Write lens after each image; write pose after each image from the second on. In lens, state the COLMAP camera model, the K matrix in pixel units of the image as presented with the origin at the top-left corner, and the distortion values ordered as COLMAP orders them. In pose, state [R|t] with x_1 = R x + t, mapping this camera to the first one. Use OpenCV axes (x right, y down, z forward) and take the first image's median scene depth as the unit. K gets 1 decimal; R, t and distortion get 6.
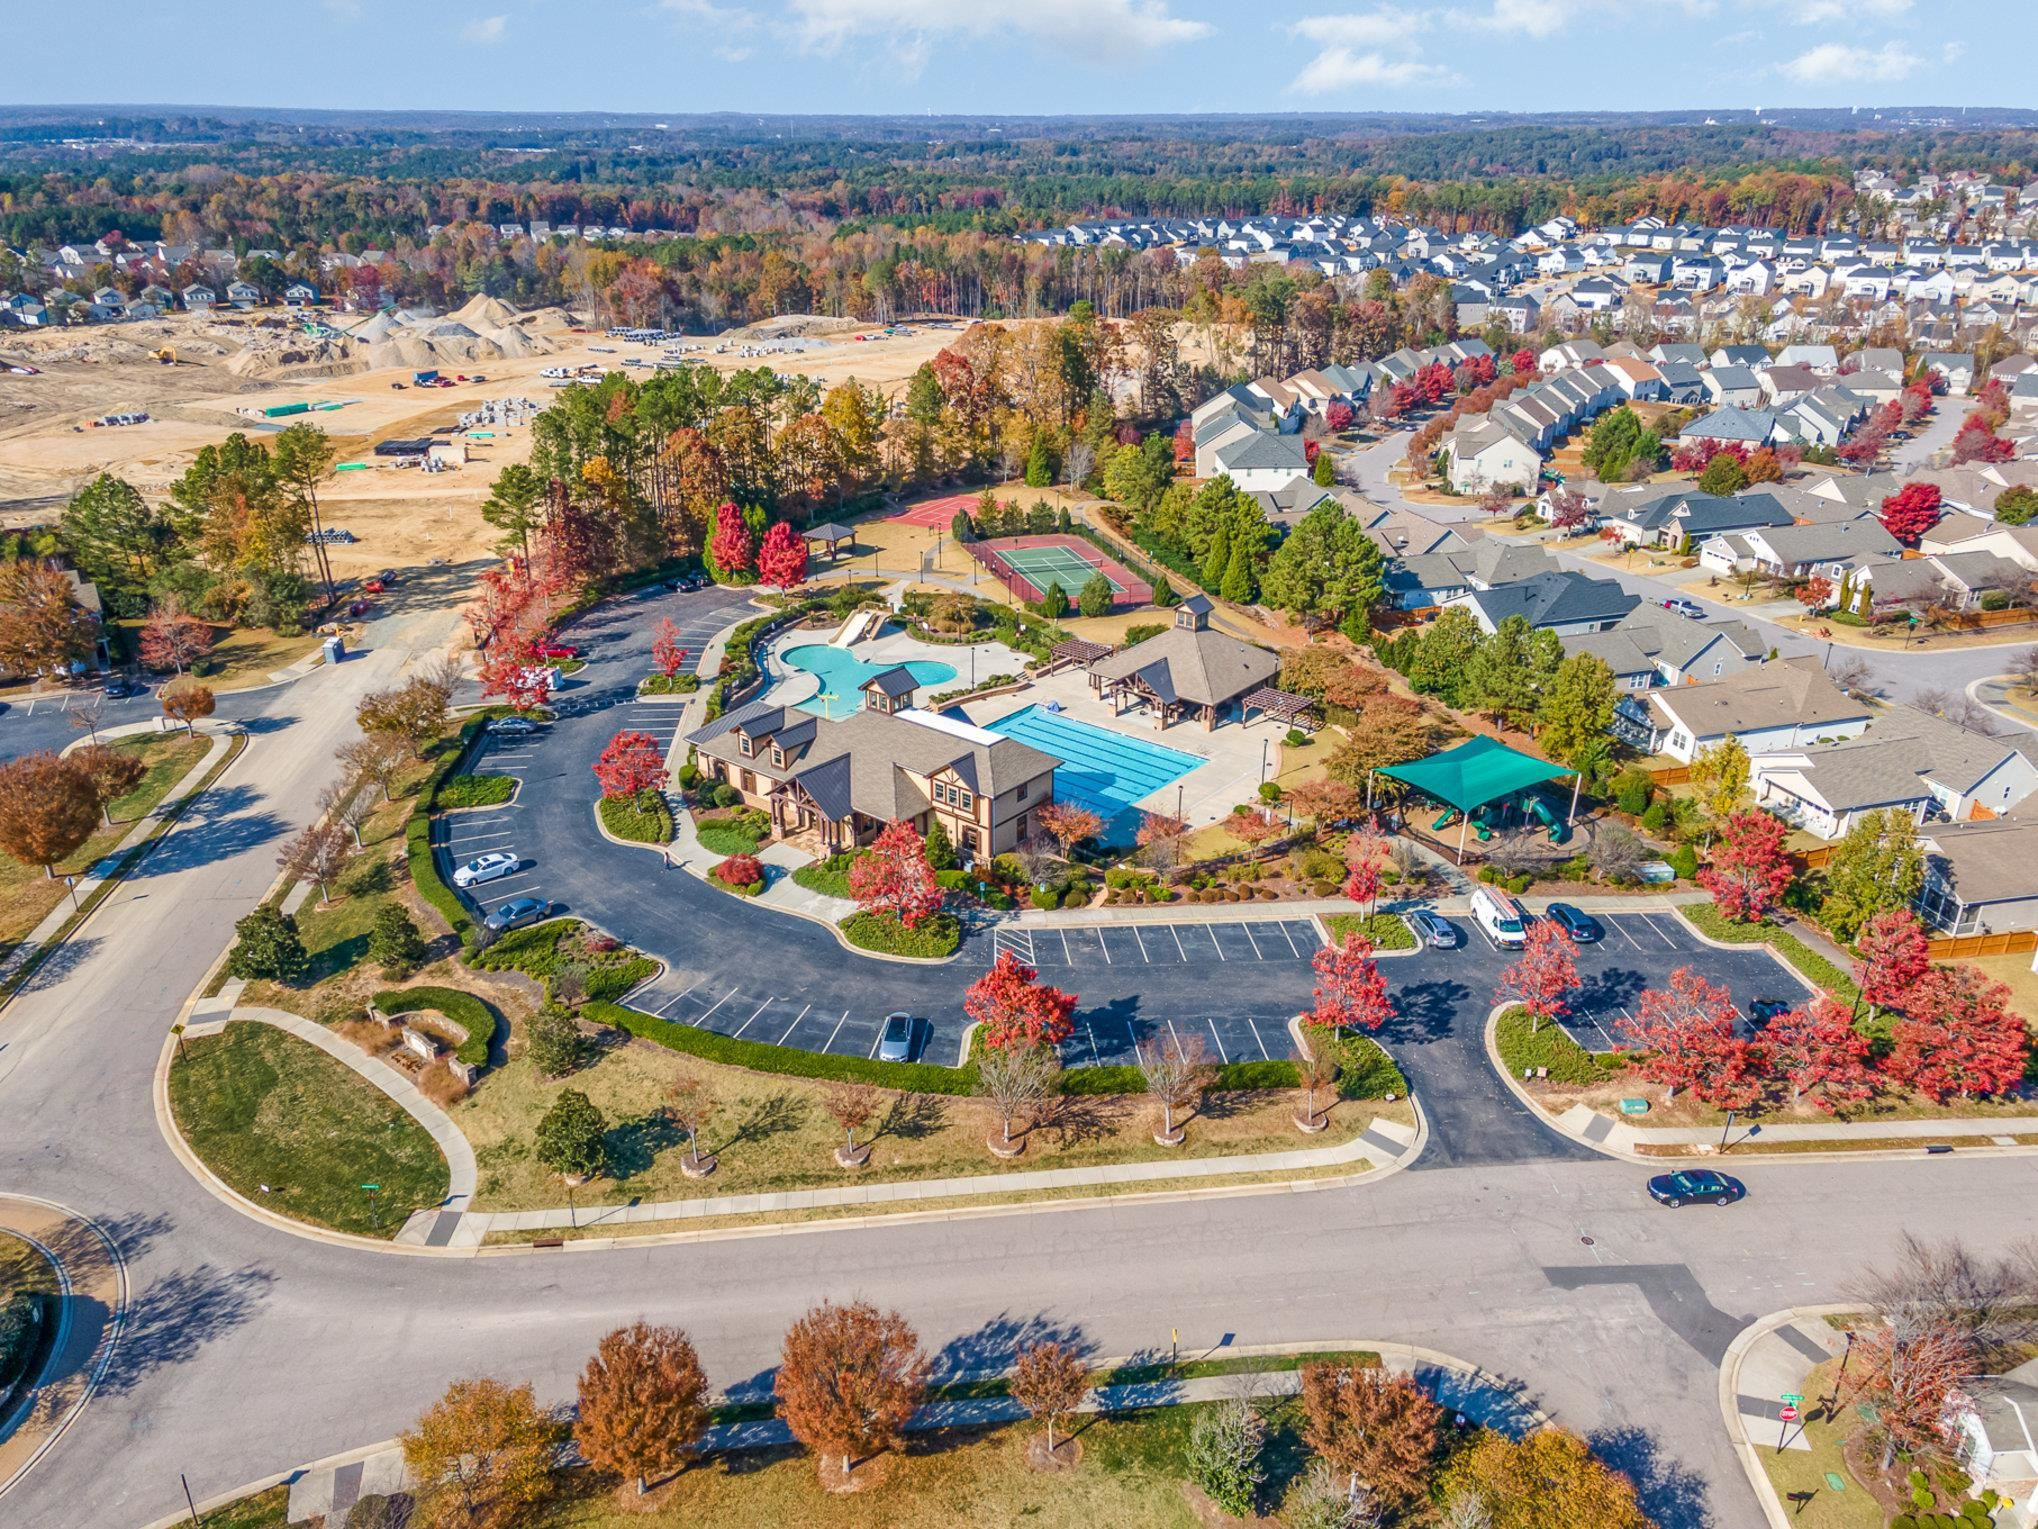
lens RADIAL K [[1471.3, 0, 1019.0], [0, 1471.3, 764.5], [0, 0, 1]] dist [0.027724, 0.006036]
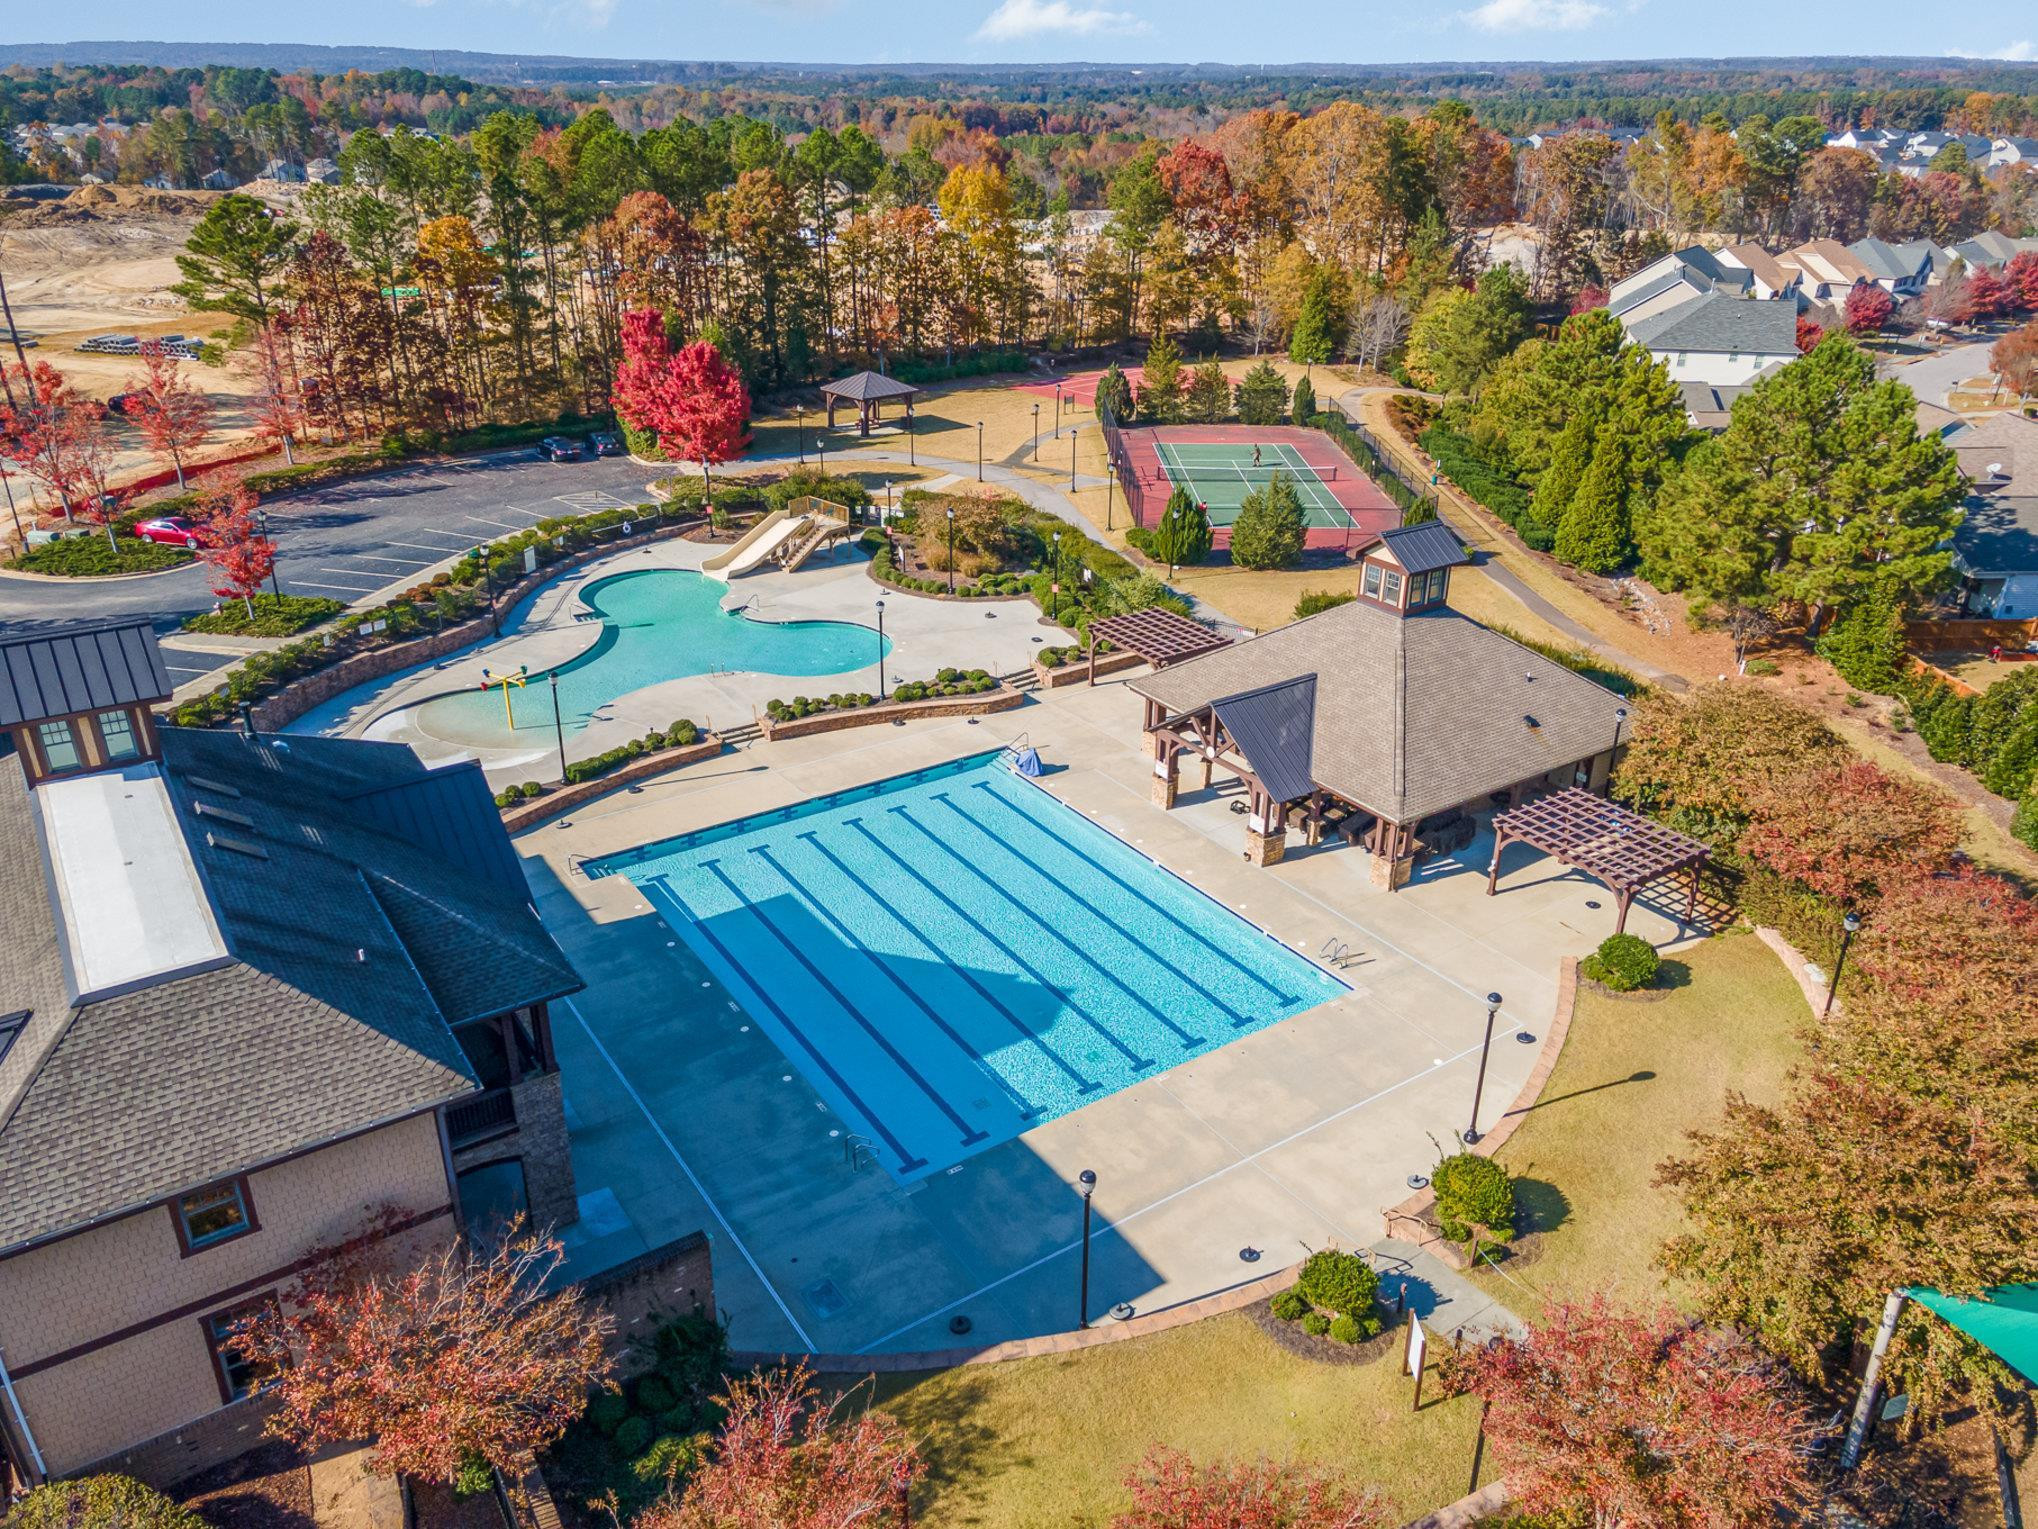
lens RADIAL K [[1471.3, 0, 1019.0], [0, 1471.3, 764.5], [0, 0, 1]] dist [0.027724, 0.006036]
pose [[0.956437, 0.127239, -0.262750, 0.114098], [-0.120557, 0.991840, 0.041468, -0.048873], [0.265882, -0.007985, 0.963972, 0.528248]]
